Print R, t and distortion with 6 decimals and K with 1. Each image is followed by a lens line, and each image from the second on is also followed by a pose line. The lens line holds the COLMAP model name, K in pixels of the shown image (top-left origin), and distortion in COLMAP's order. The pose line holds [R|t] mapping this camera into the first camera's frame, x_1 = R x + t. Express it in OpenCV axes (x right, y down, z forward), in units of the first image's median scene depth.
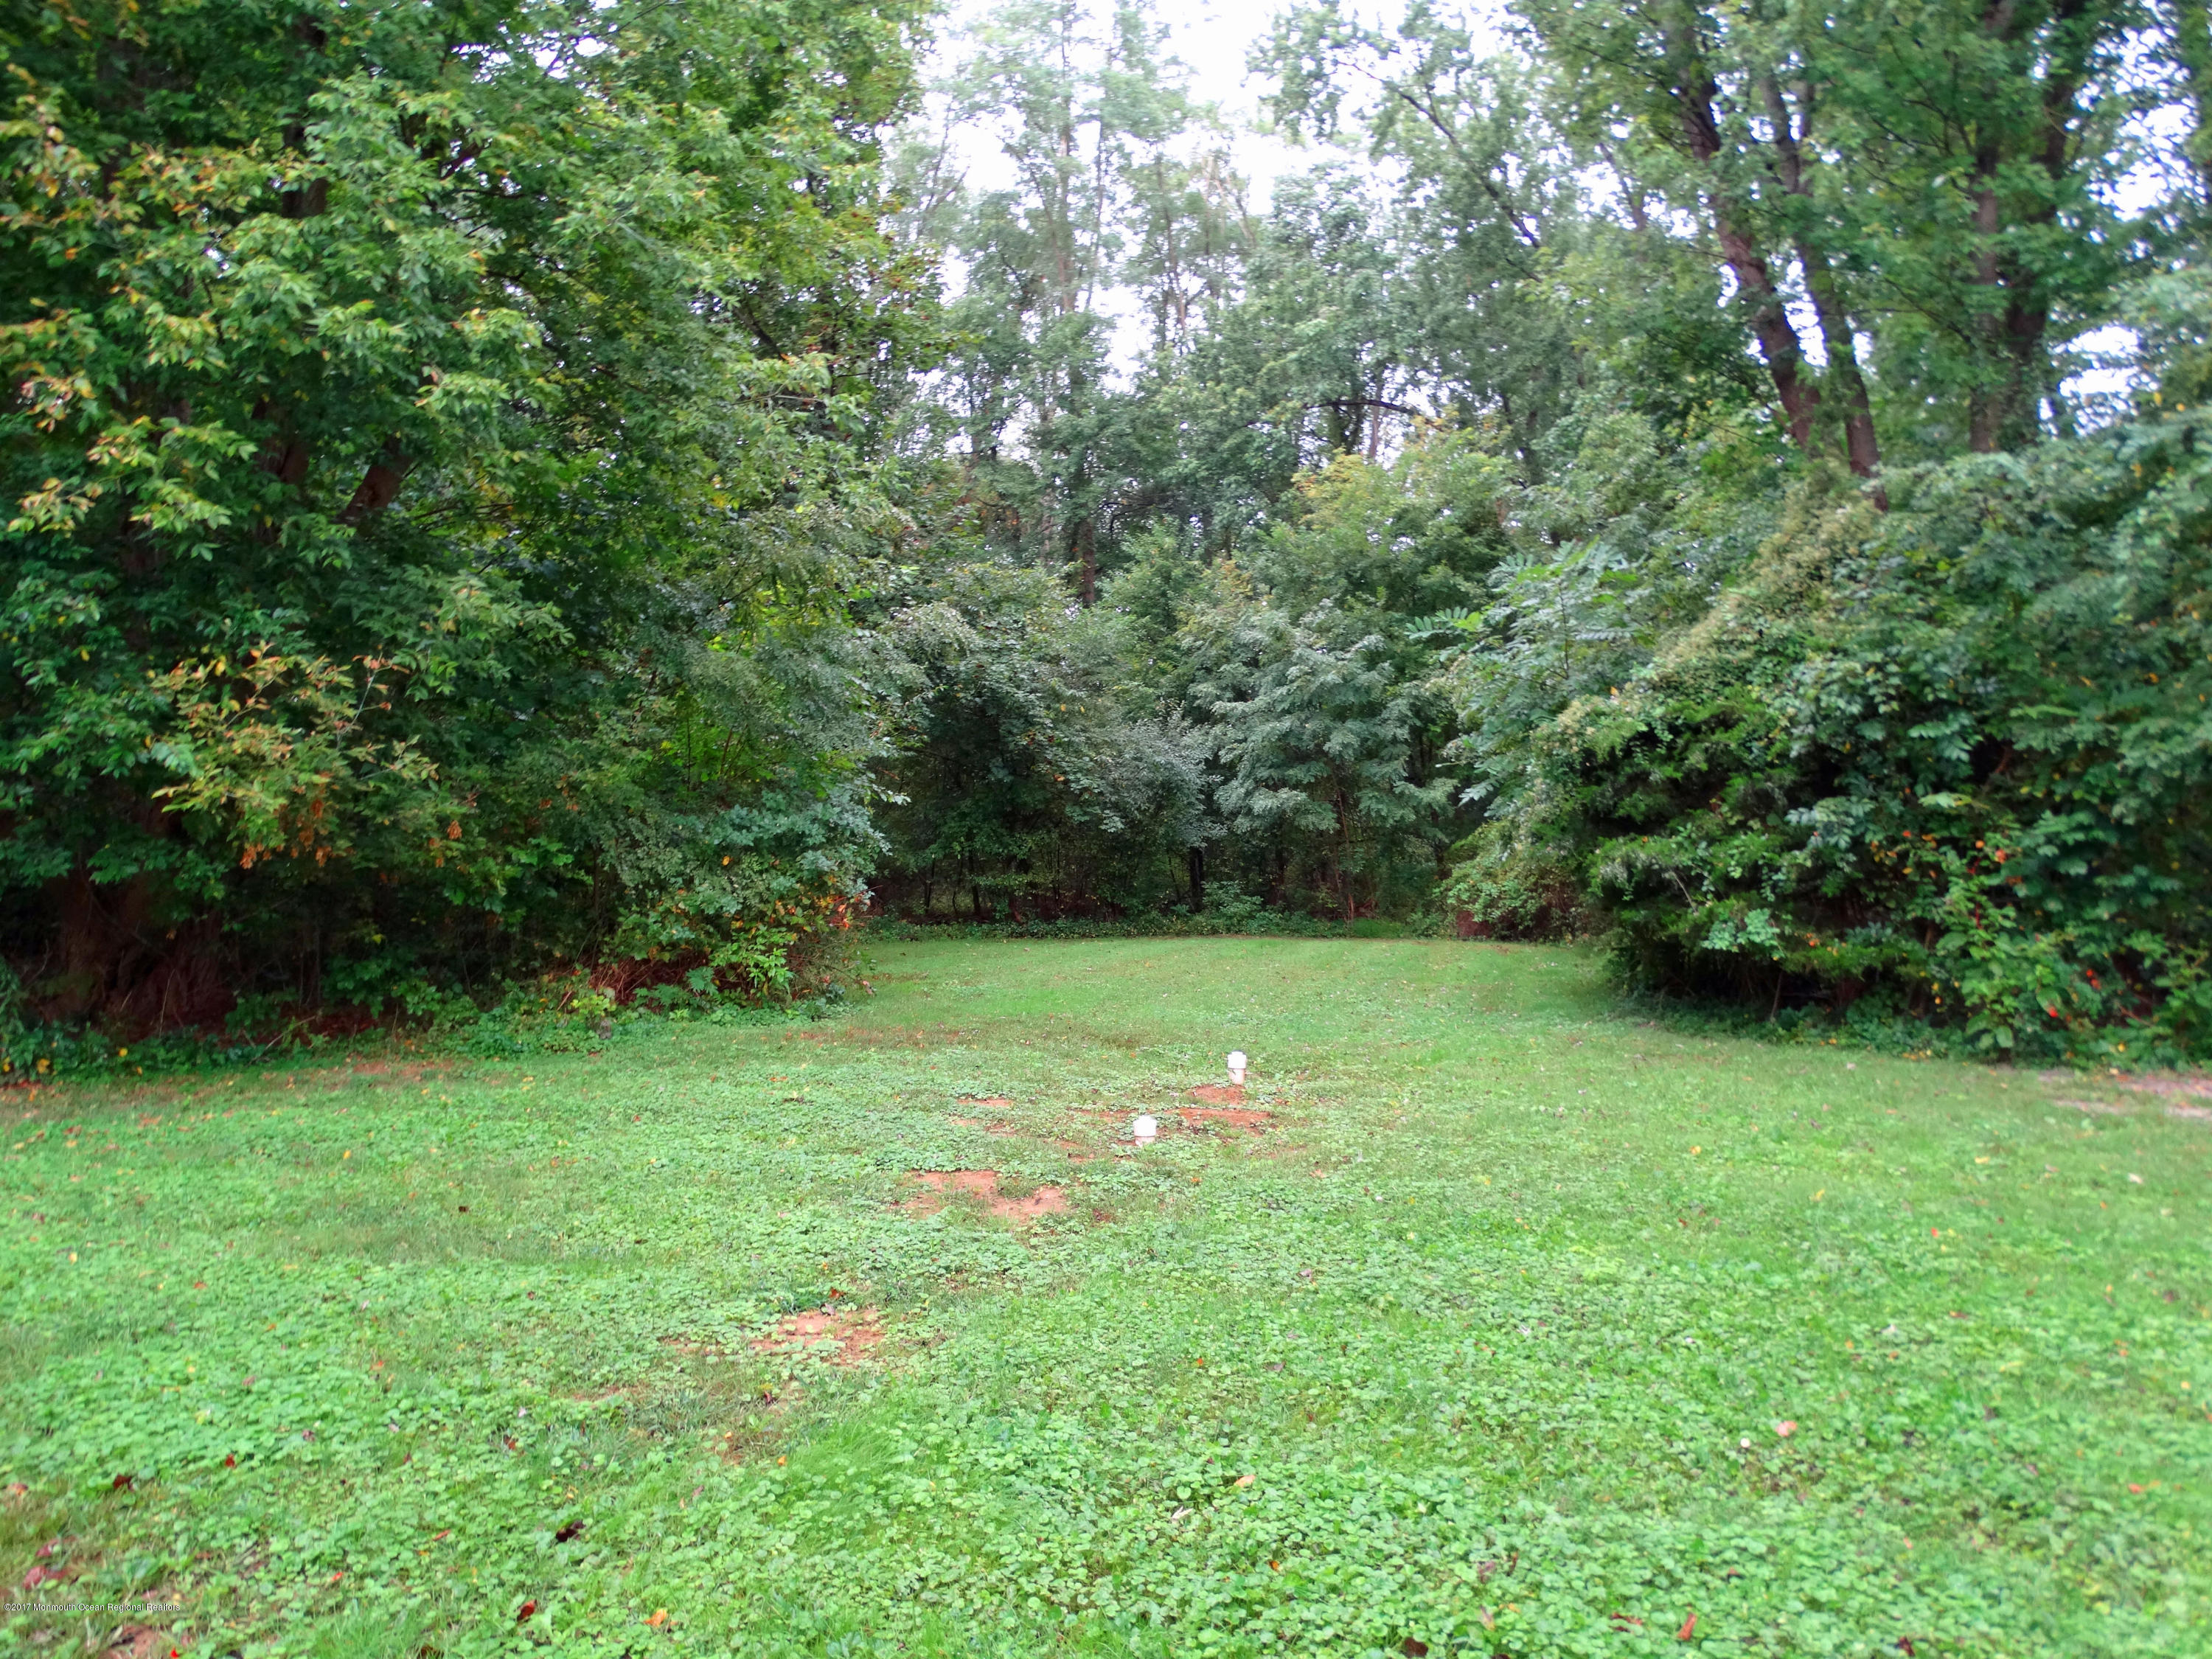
lens RADIAL K [[1545.3, 0, 1110.3], [0, 1545.3, 824.1], [0, 0, 1]] dist [-0.011730, -0.010728]
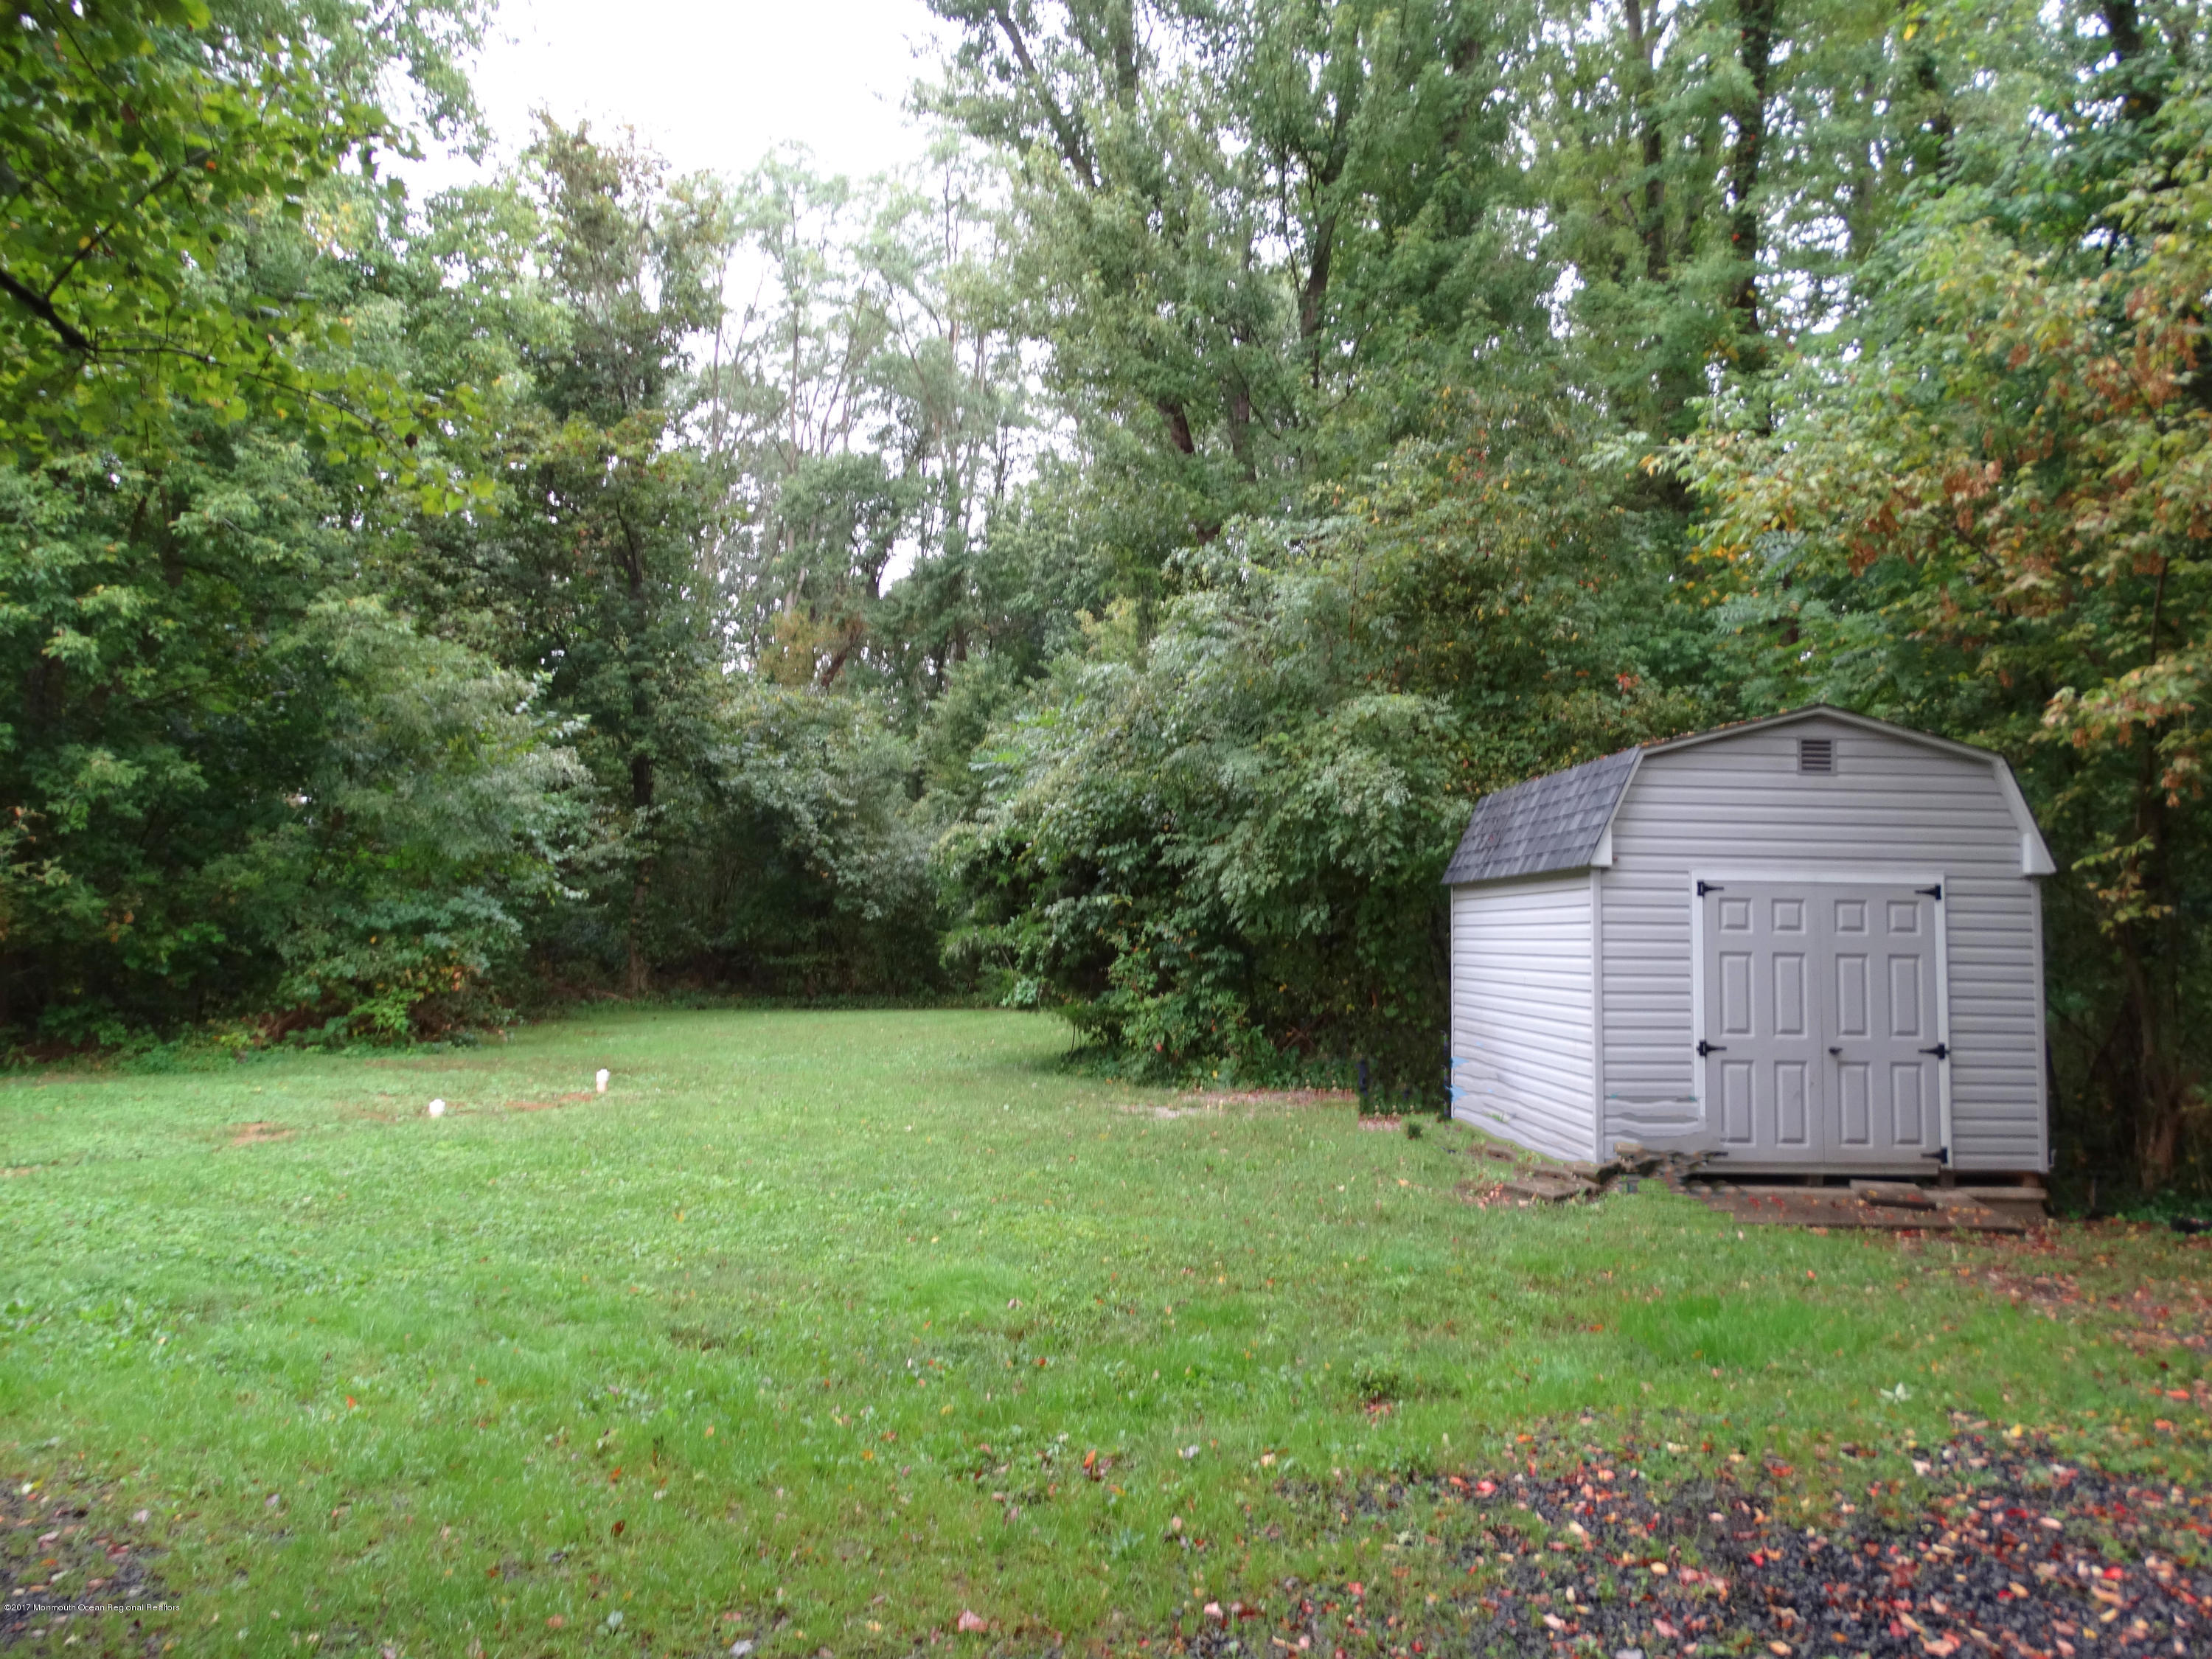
lens RADIAL K [[1545.3, 0, 1110.3], [0, 1545.3, 824.1], [0, 0, 1]] dist [-0.011730, -0.010728]
pose [[0.997290, -0.001662, -0.073553, 0.517557], [-0.002443, 0.998445, -0.055690, -0.004596], [0.073531, 0.055719, 0.995735, -0.332300]]
